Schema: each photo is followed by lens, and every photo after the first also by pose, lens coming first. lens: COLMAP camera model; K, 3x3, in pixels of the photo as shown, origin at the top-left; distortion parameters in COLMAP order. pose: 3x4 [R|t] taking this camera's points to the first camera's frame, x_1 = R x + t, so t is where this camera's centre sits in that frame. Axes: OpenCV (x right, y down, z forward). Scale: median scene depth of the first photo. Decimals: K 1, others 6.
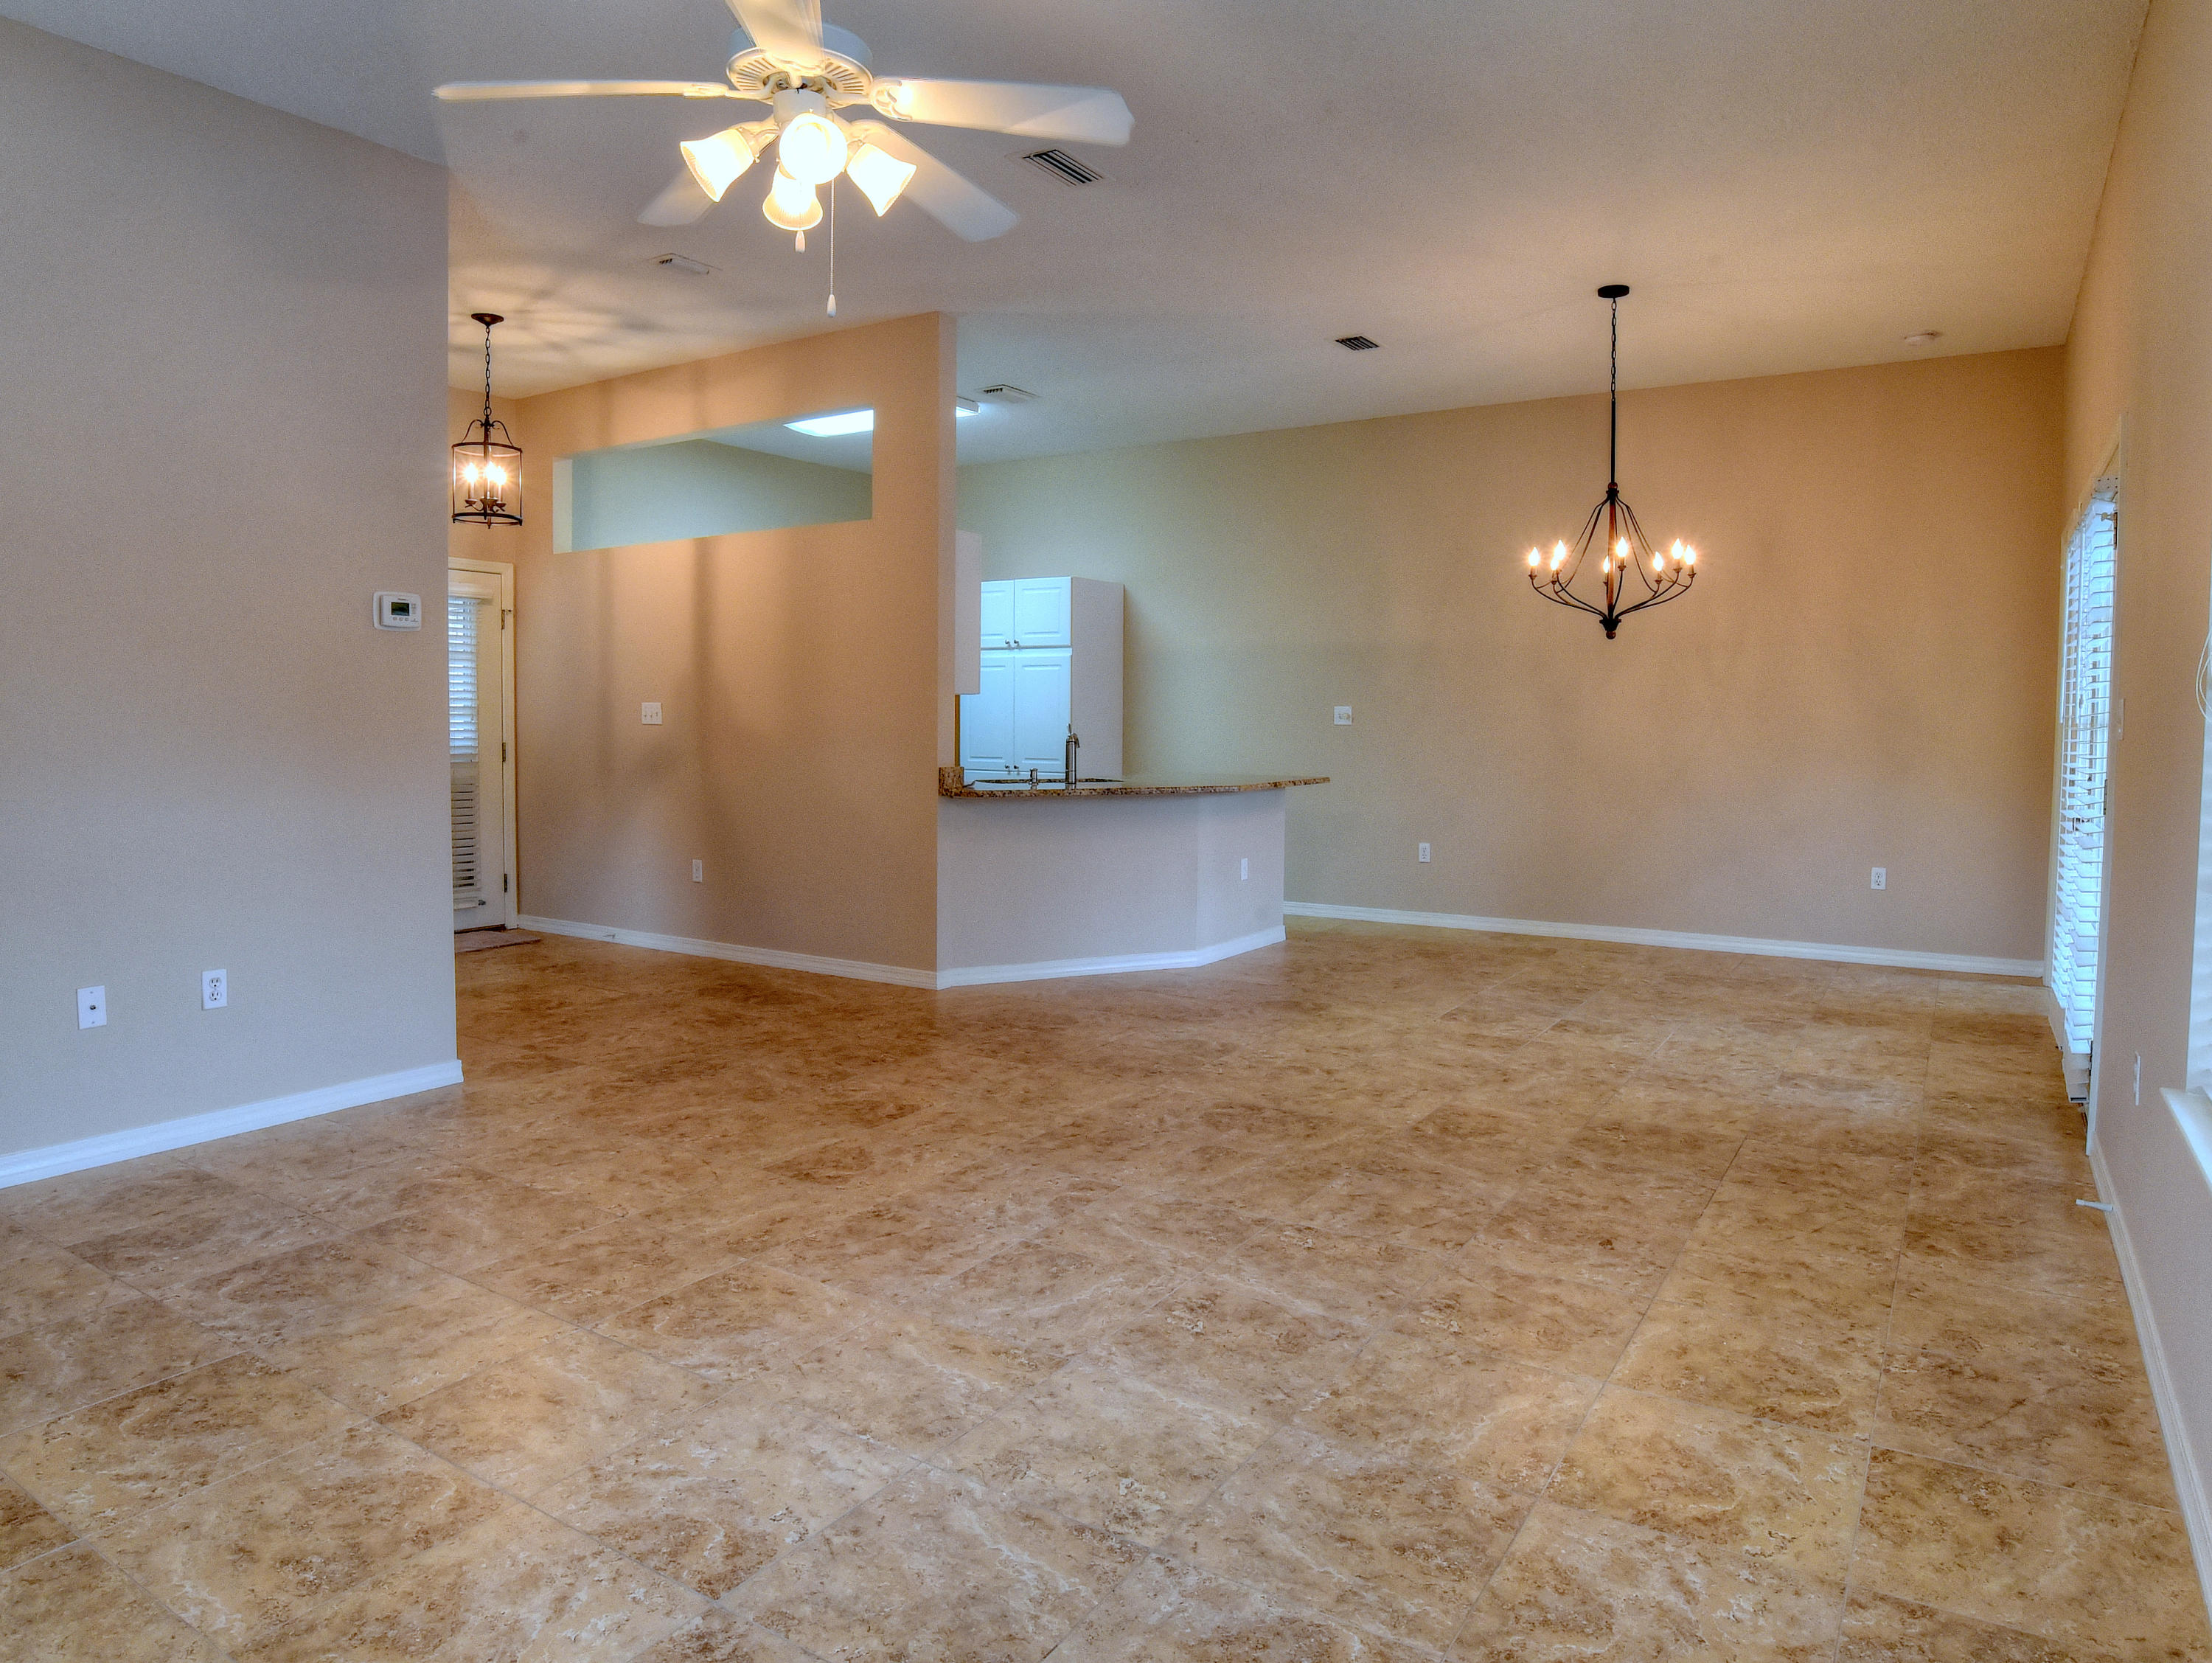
lens RADIAL K [[1375.0, 0, 1106.0], [0, 1375.0, 831.5], [0, 0, 1]] dist [-0.073466, 0.031423]
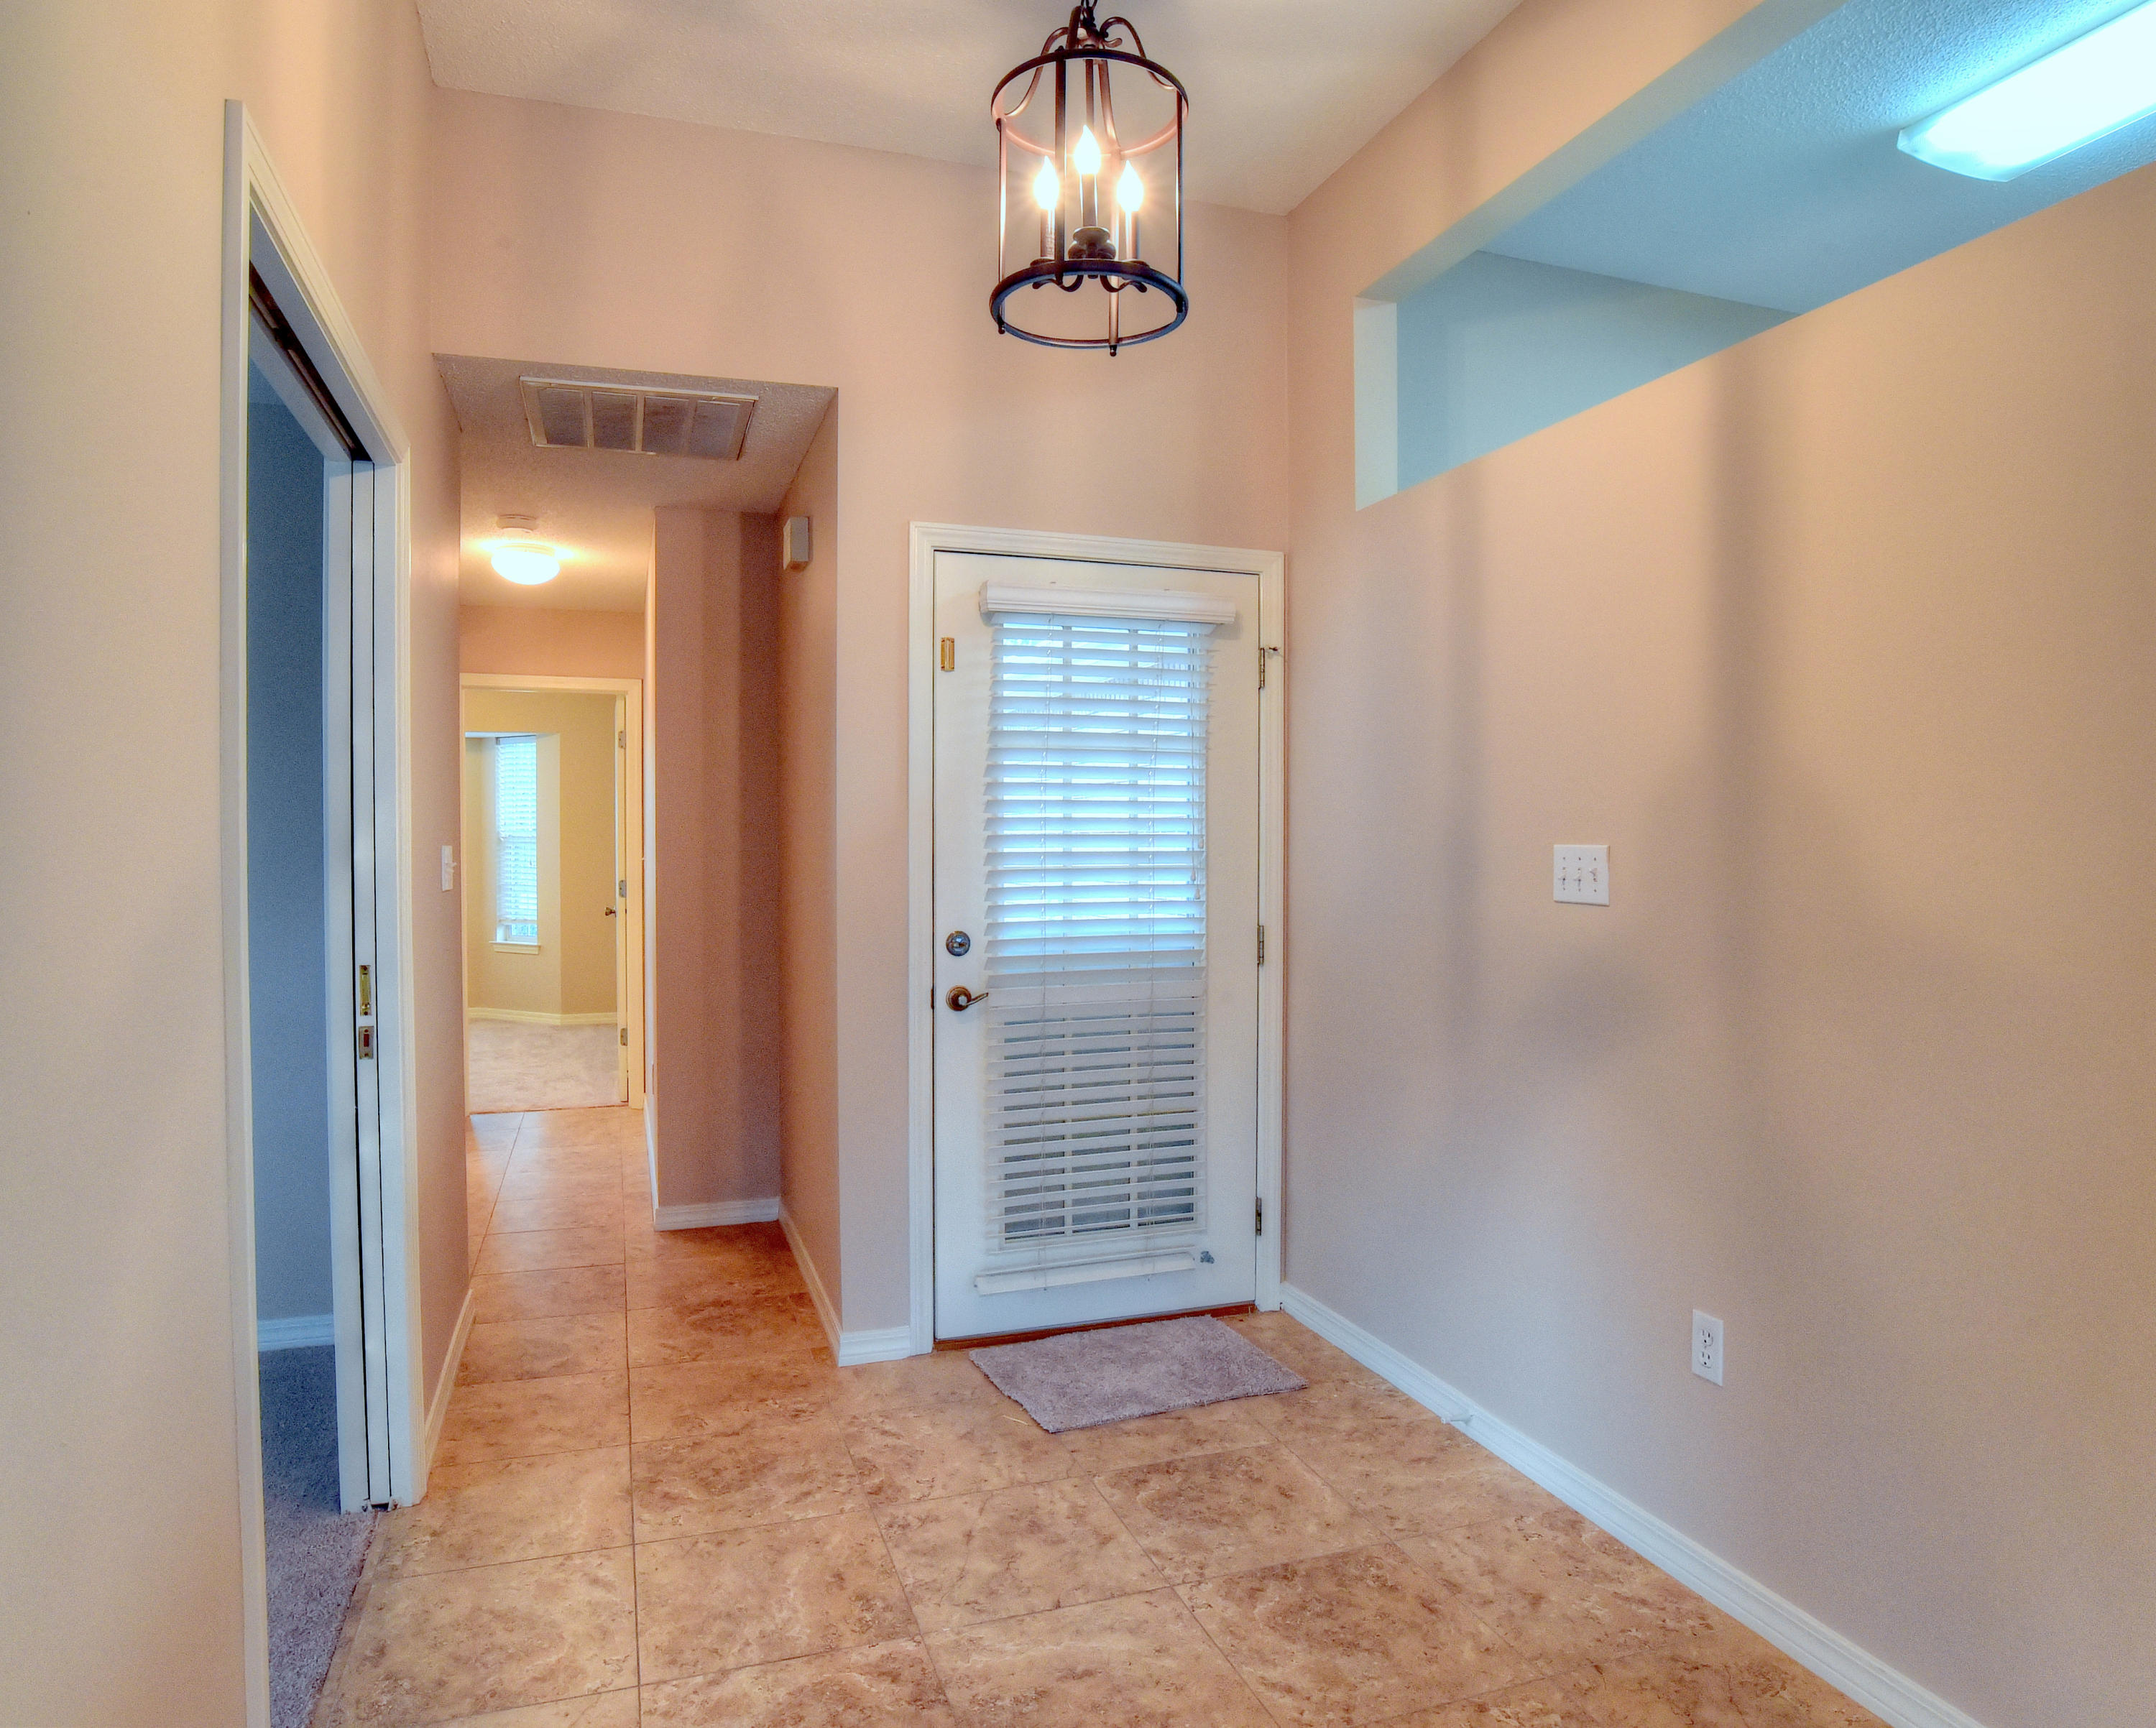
lens RADIAL K [[1359.1, 0, 1078.0], [0, 1359.1, 864.0], [0, 0, 1]] dist [-0.067713, -0.000315]
pose [[0.785121, -0.007292, -0.619299, -0.258558], [-0.039525, 0.997302, -0.061851, -0.071635], [0.618080, 0.073038, 0.782715, 0.762803]]
